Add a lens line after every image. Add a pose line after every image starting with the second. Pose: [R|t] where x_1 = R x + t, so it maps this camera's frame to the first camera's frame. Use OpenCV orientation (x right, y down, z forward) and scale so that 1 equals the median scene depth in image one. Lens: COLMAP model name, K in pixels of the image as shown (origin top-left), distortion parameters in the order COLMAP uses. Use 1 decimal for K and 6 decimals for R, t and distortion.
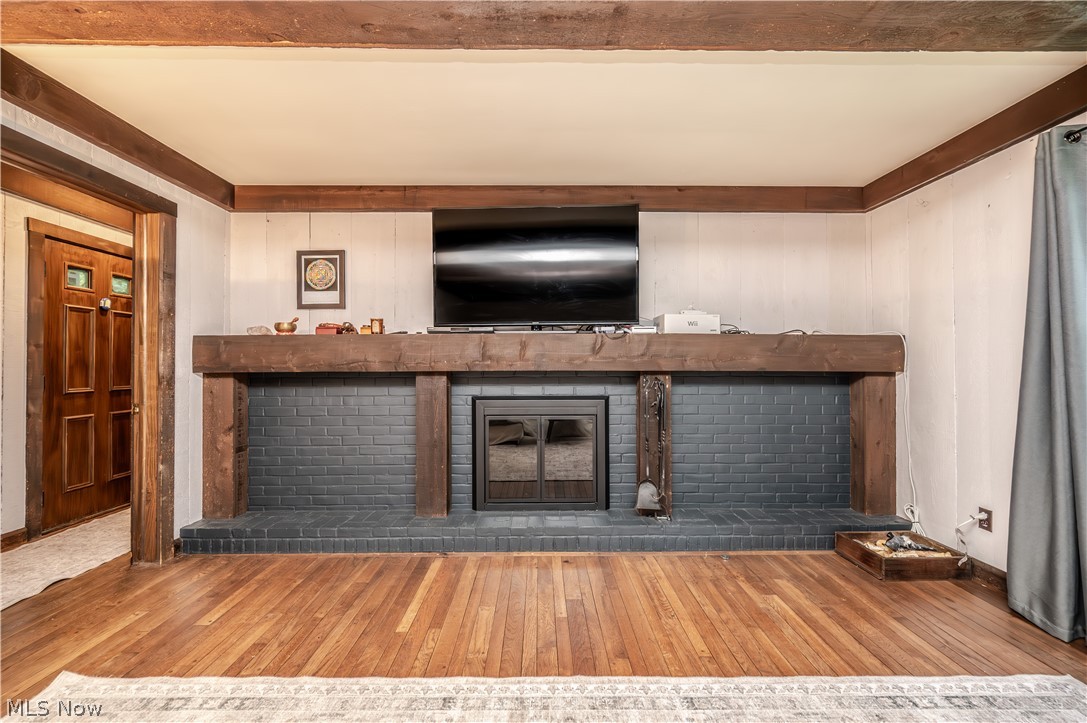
lens RADIAL K [[434.5, 0, 544.1], [0, 434.5, 359.8], [0, 0, 1]] dist [-0.006015, 0.000139]
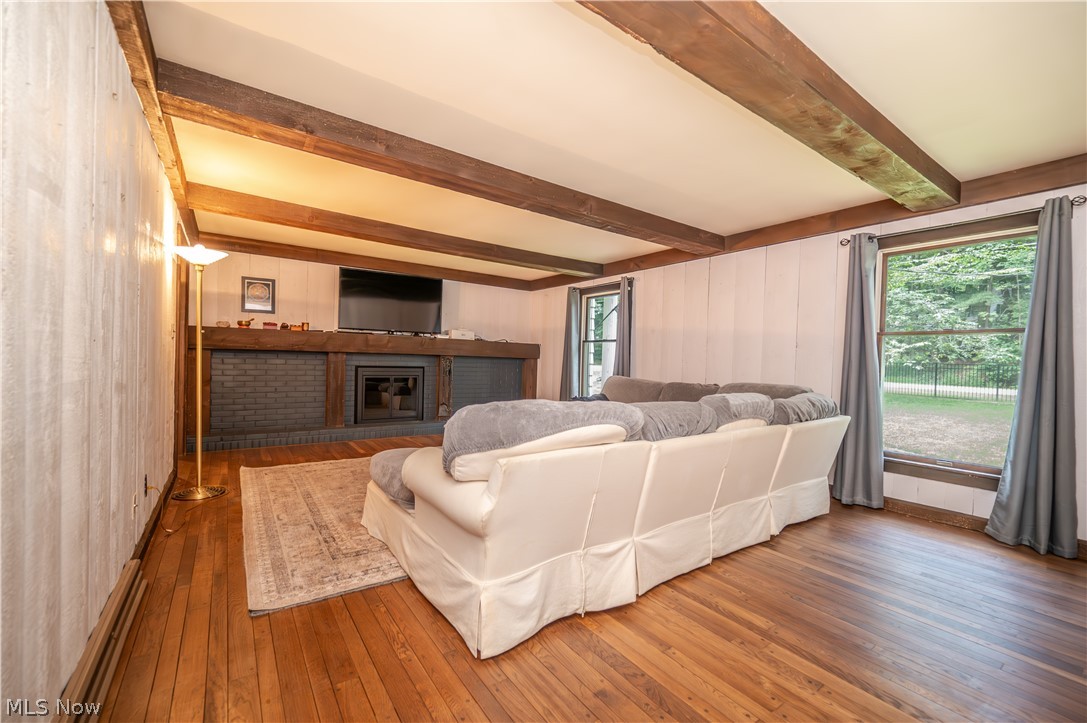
lens RADIAL K [[434.5, 0, 543.9], [0, 434.5, 367.8], [0, 0, 1]] dist [-0.006015, 0.000139]
pose [[0.818838, 0.014412, 0.573844, -0.614371], [-0.029488, 0.999421, 0.016978, 0.037041], [-0.573267, -0.030823, 0.818789, -1.100377]]
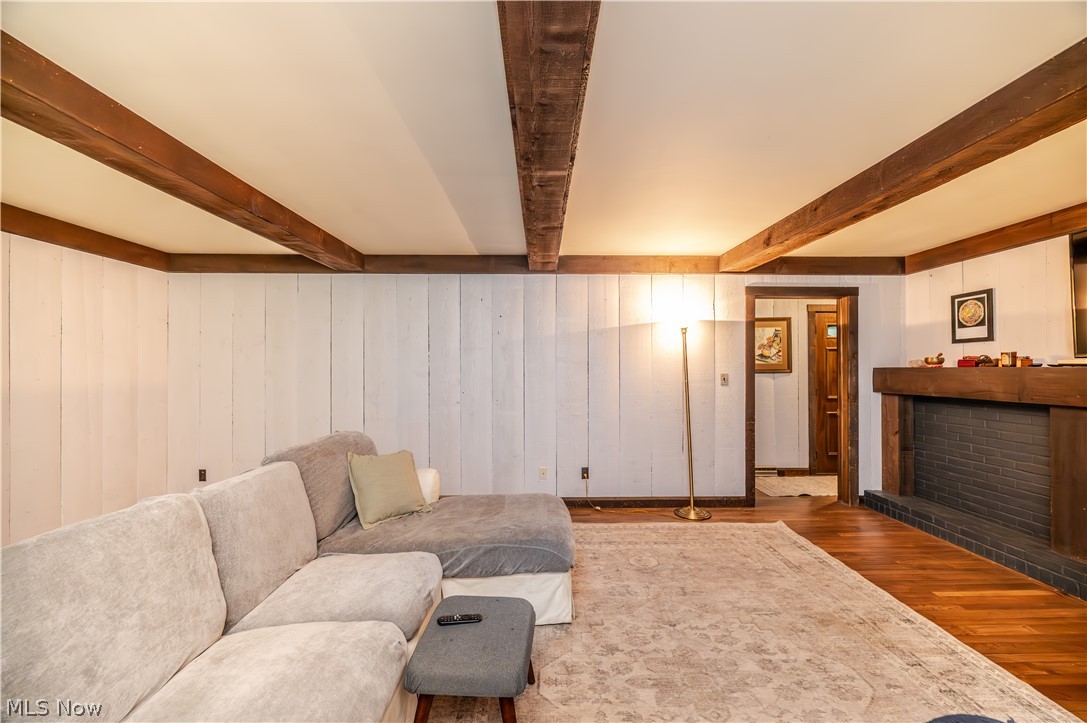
lens RADIAL K [[434.5, 0, 544.7], [0, 434.5, 360.9], [0, 0, 1]] dist [-0.006015, 0.000139]
pose [[-0.001129, -0.010324, -0.999946, 0.693323], [0.009336, 0.999903, -0.010334, -0.072246], [0.999956, -0.009347, -0.001033, -0.153220]]
